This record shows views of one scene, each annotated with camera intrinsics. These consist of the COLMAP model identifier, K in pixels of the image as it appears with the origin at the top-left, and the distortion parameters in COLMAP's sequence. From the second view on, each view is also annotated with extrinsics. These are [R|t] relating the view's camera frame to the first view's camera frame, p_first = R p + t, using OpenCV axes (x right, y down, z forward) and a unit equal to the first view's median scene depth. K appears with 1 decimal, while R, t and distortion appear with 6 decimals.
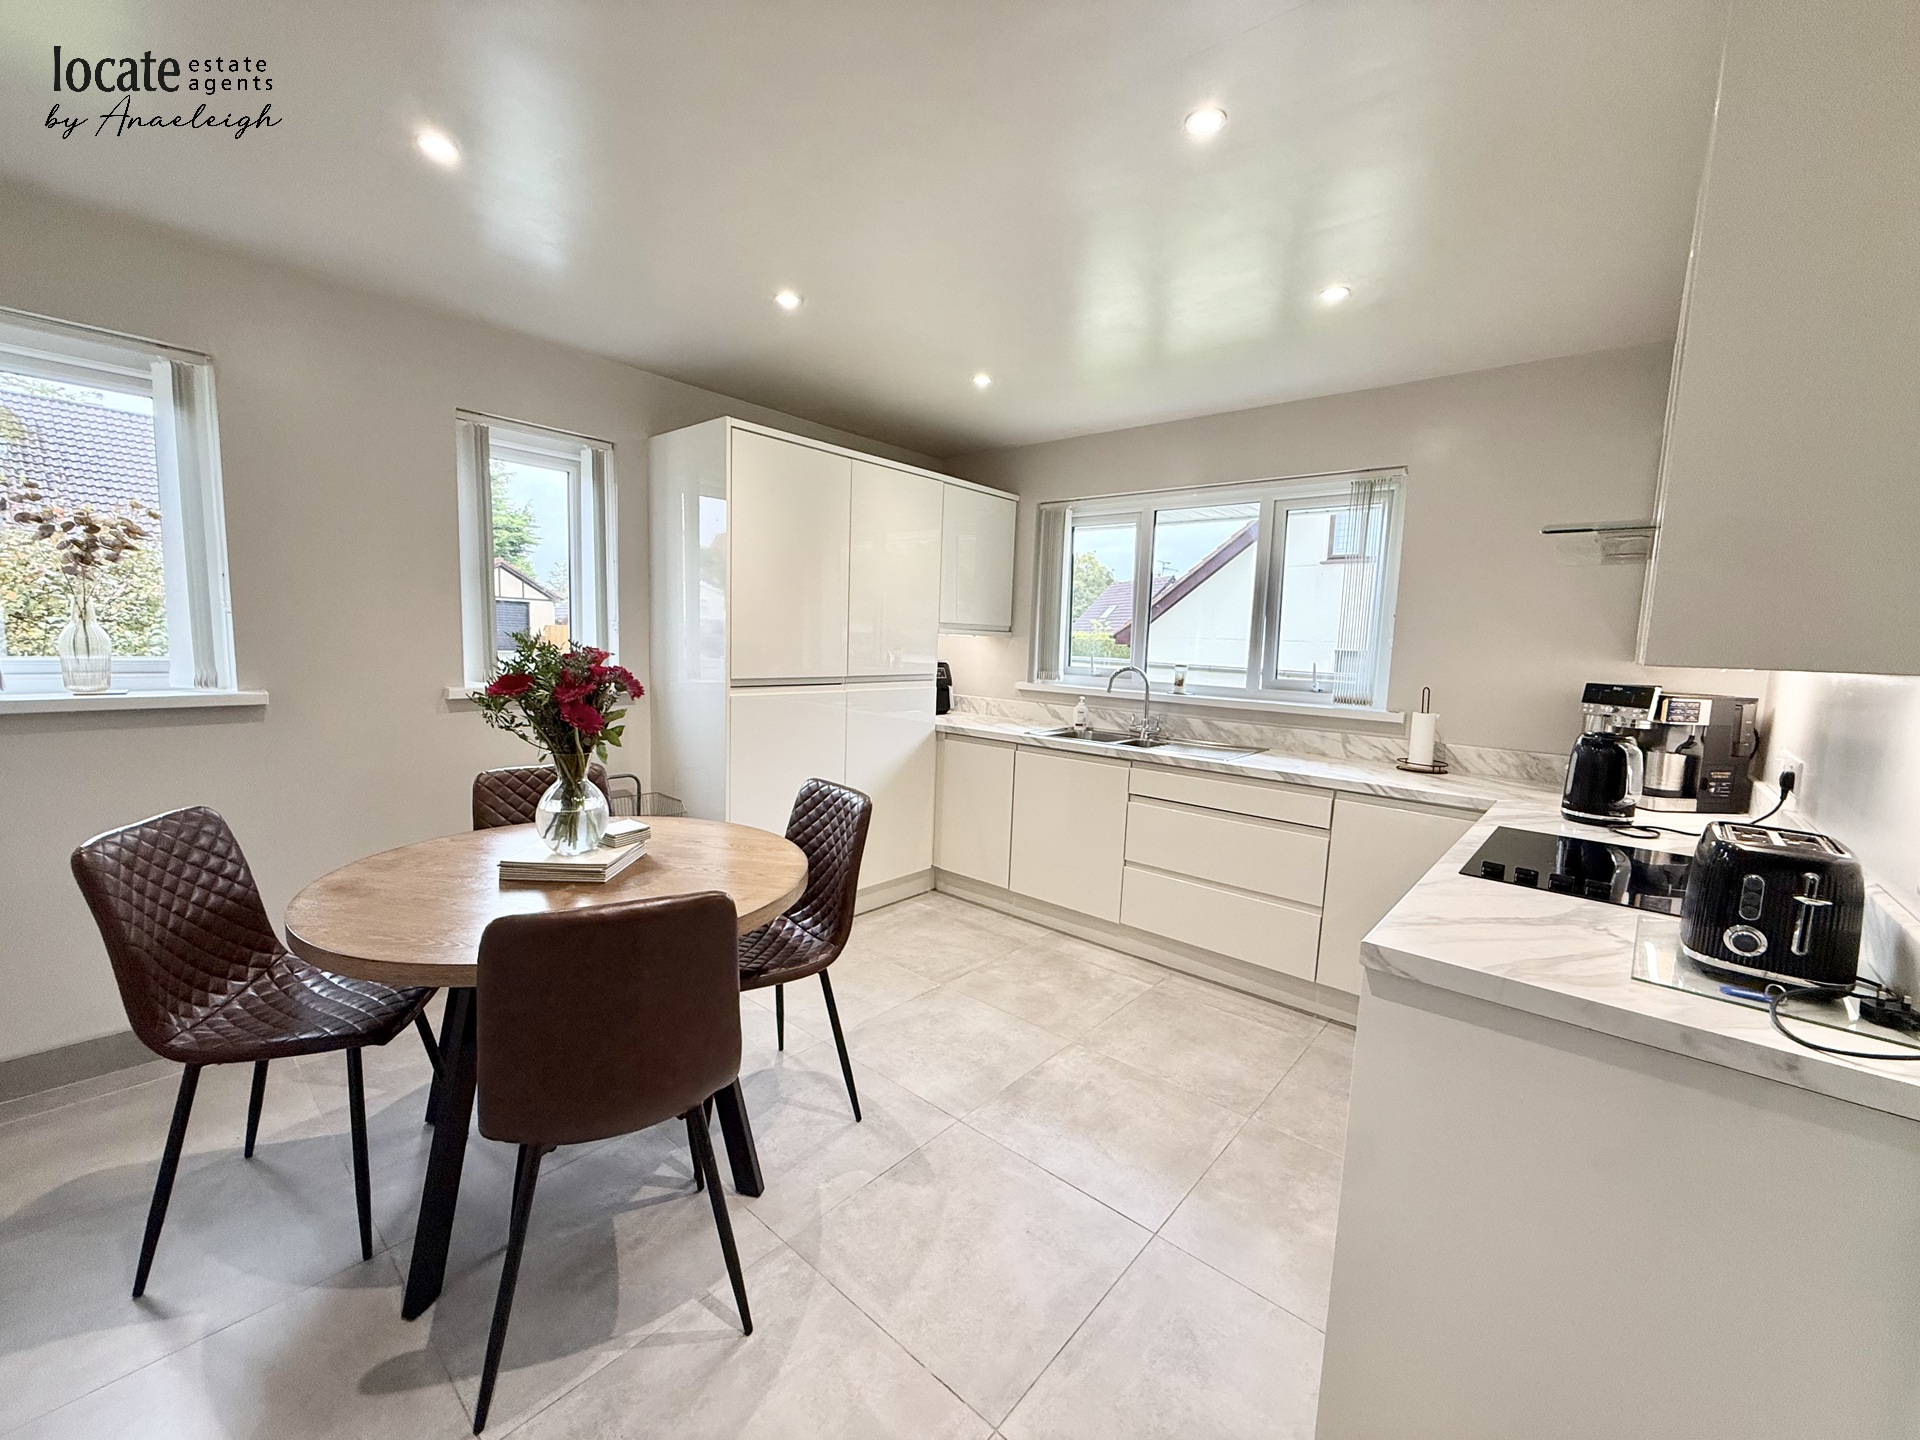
lens RADIAL K [[761.7, 0, 954.3], [0, 761.7, 720.6], [0, 0, 1]] dist [0.000035, 0.000136]
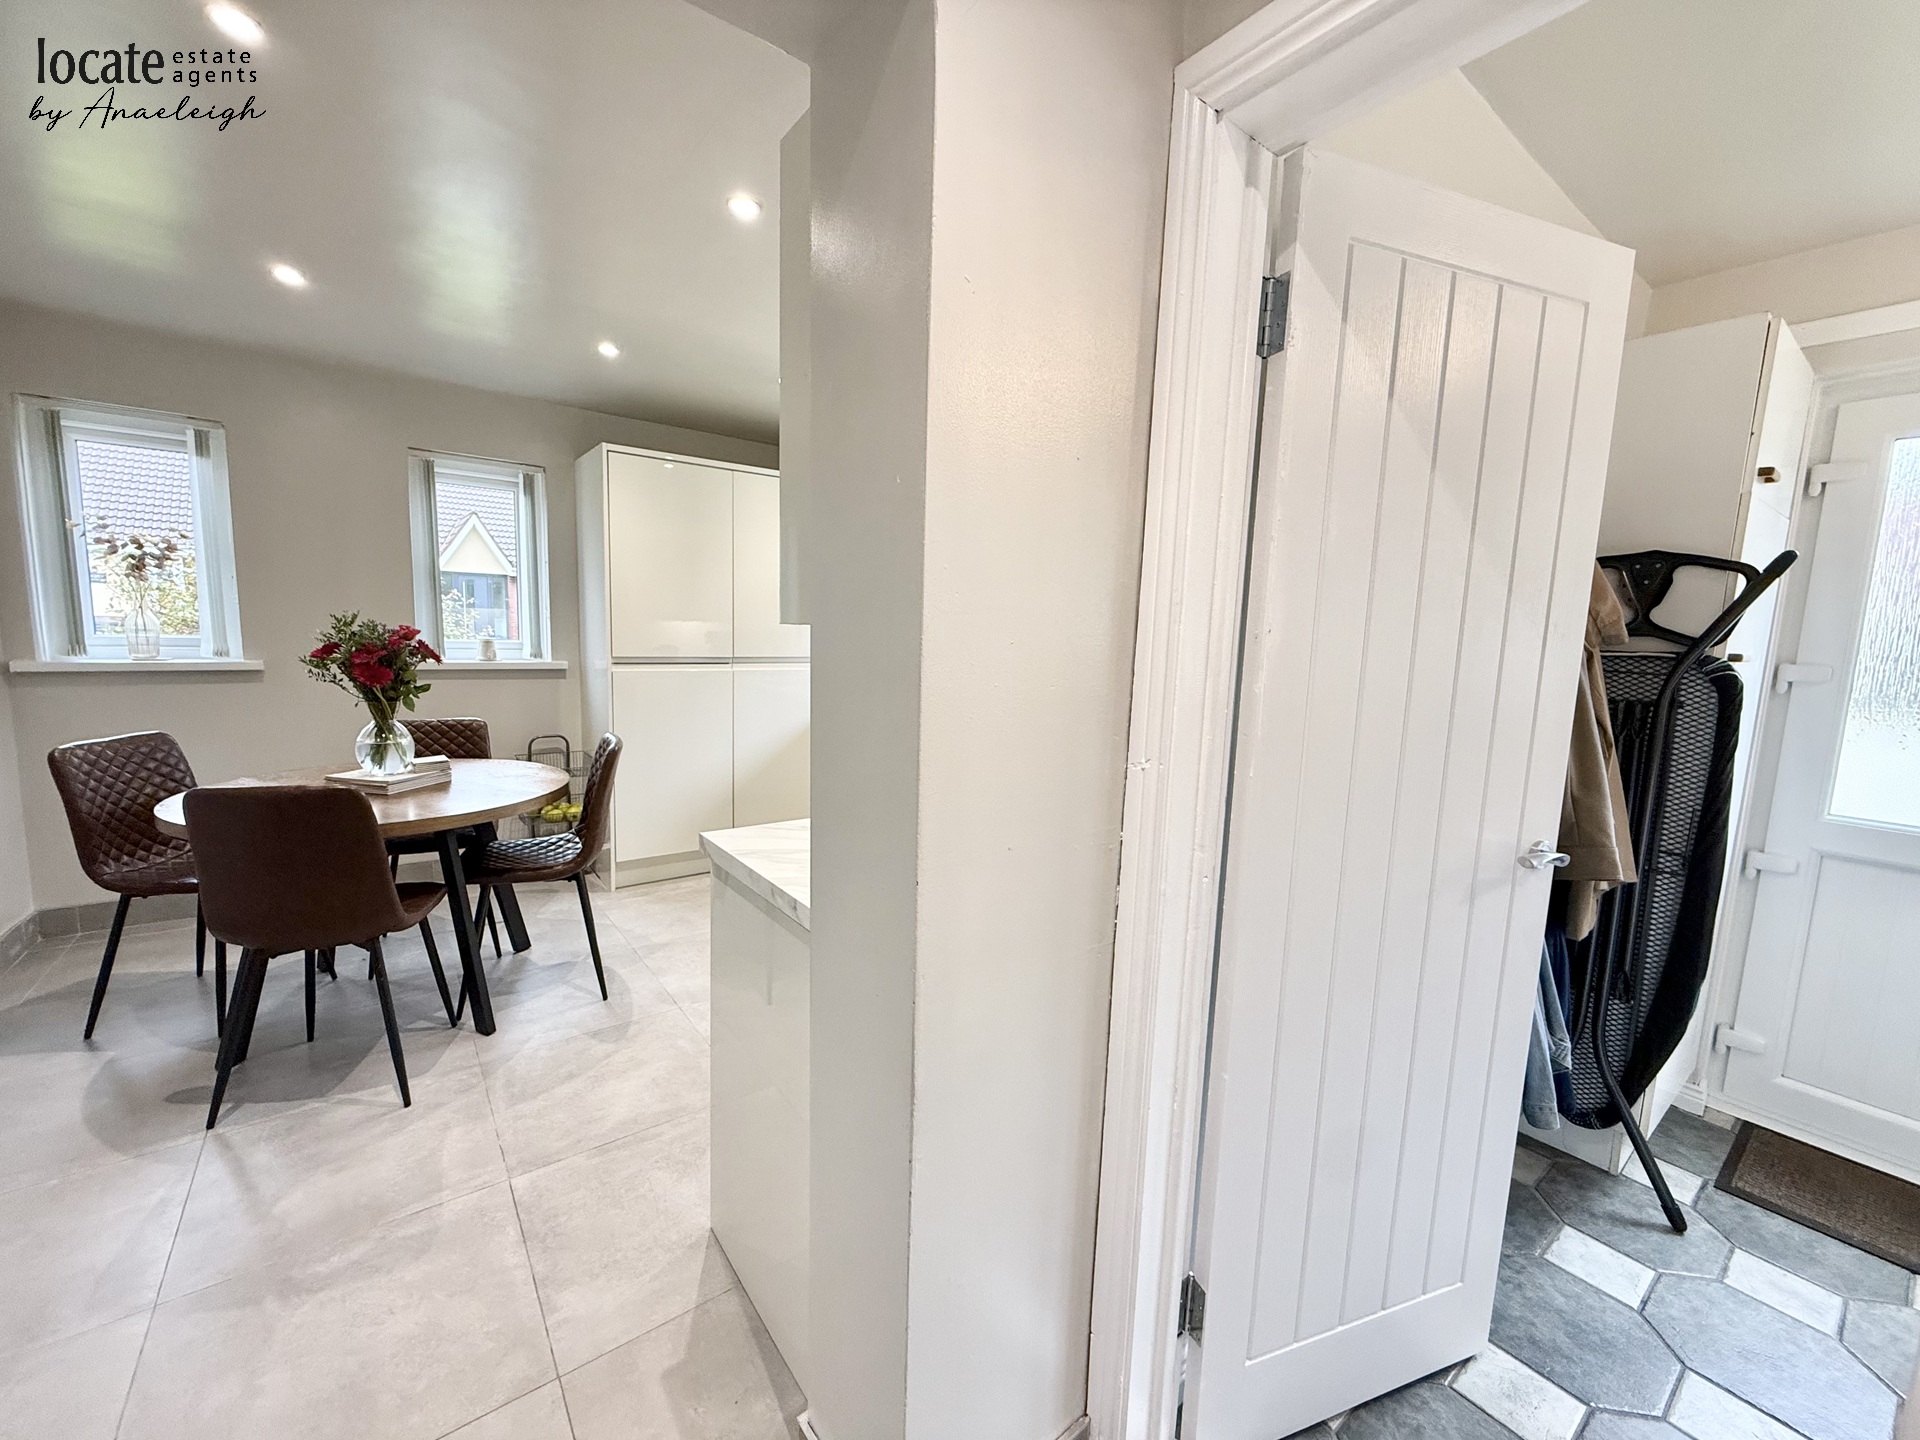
lens RADIAL K [[764.9, 0, 950.2], [0, 764.9, 718.9], [0, 0, 1]] dist [-0.000945, -0.000230]
pose [[0.980620, 0.022153, -0.194664, 0.740815], [-0.021536, 0.999754, 0.005282, 0.041104], [0.194733, -0.000988, 0.980856, -0.148599]]
